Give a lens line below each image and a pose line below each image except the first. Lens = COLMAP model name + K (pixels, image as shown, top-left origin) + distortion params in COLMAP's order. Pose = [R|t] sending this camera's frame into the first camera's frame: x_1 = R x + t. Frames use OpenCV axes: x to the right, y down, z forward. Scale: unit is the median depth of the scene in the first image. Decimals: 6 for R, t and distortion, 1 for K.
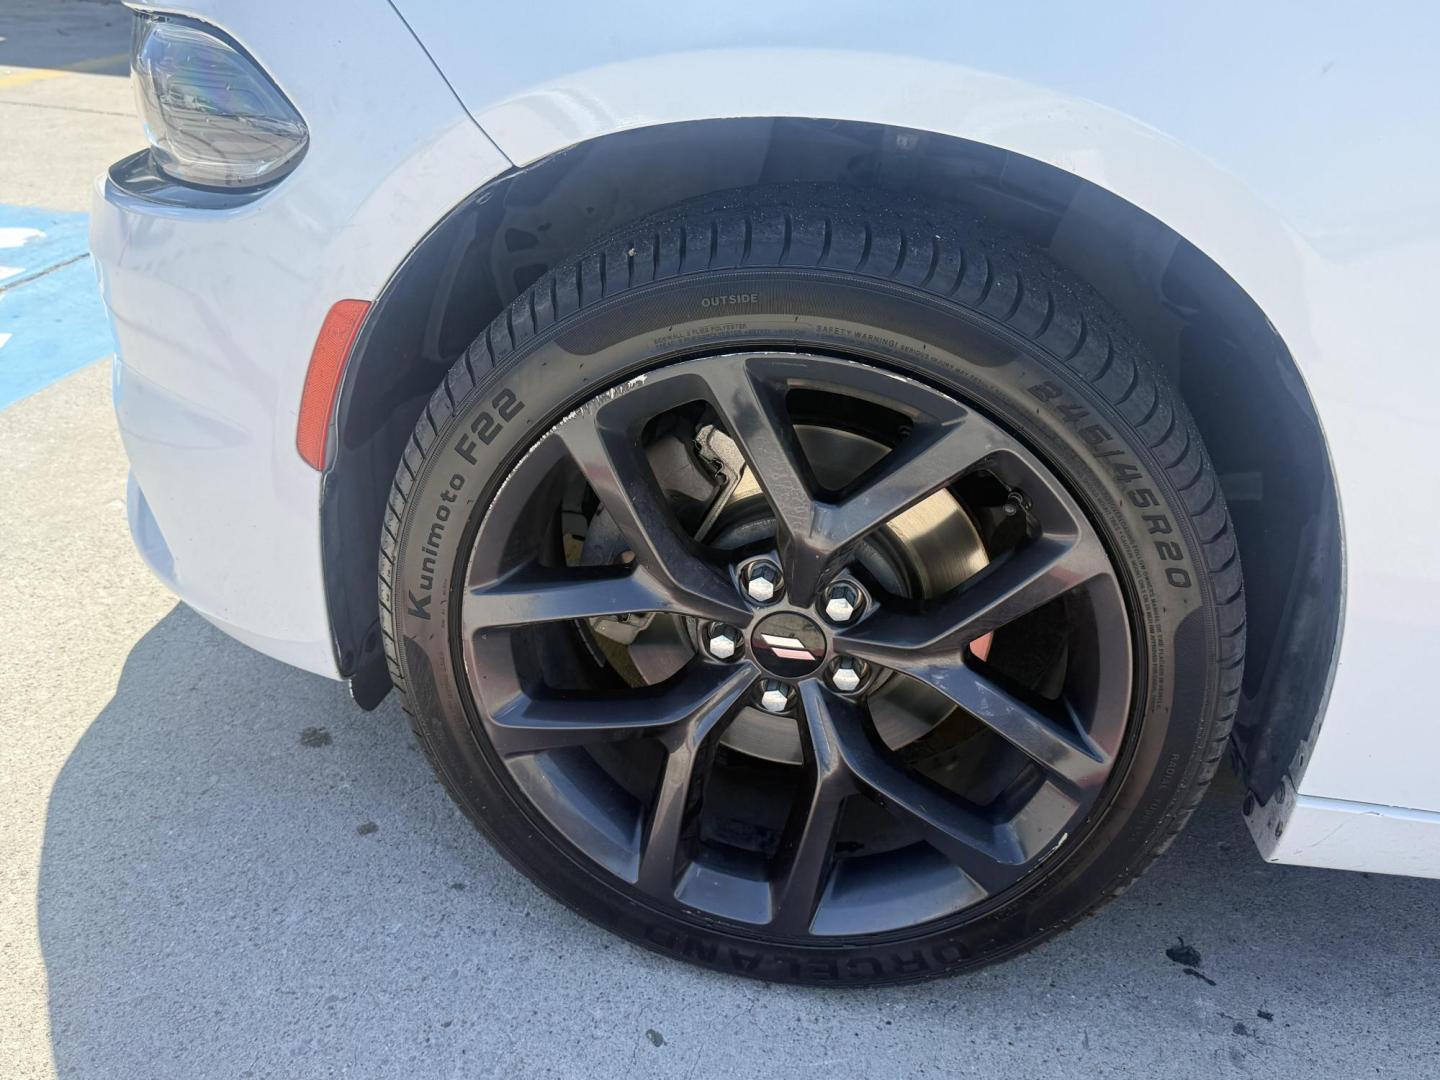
lens RADIAL K [[1298.2, 0, 720.0], [0, 1298.2, 540.0], [0, 0, 1]] dist [0.008748, 0.007202]
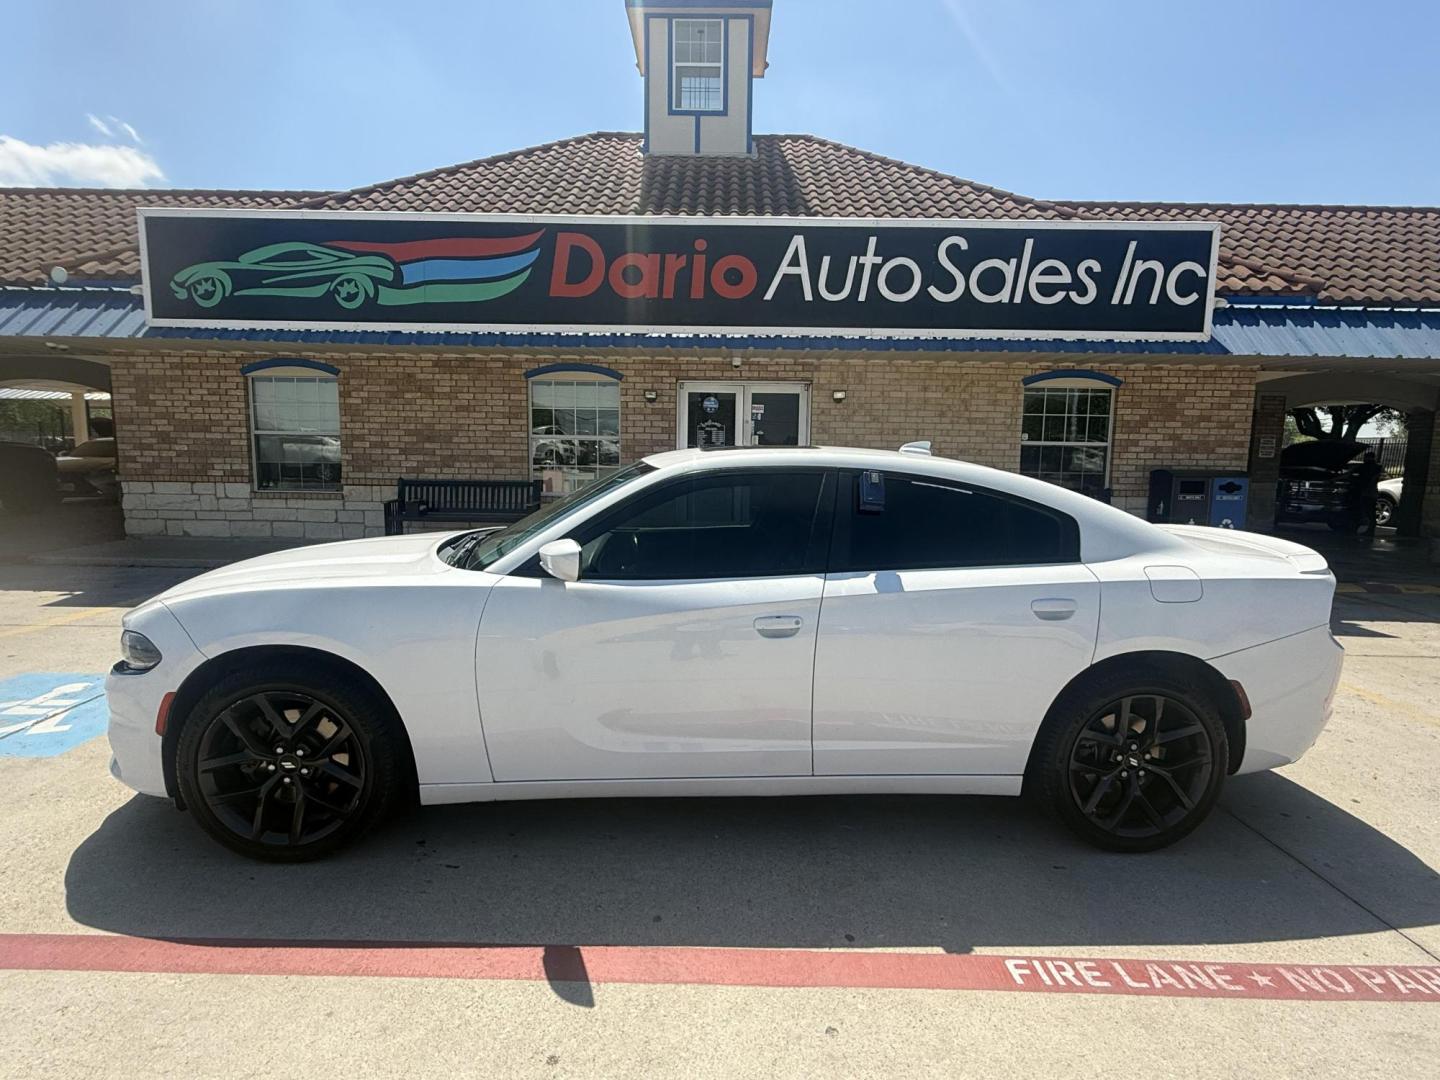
lens RADIAL K [[812.2, 0, 734.8], [0, 812.2, 542.3], [0, 0, 1]] dist [0.018785, -0.001681]
pose [[0.976907, -0.081718, 0.197423, 0.985506], [0.142508, 0.937637, -0.317061, 0.447021], [-0.159202, 0.337874, 0.927629, -1.863216]]
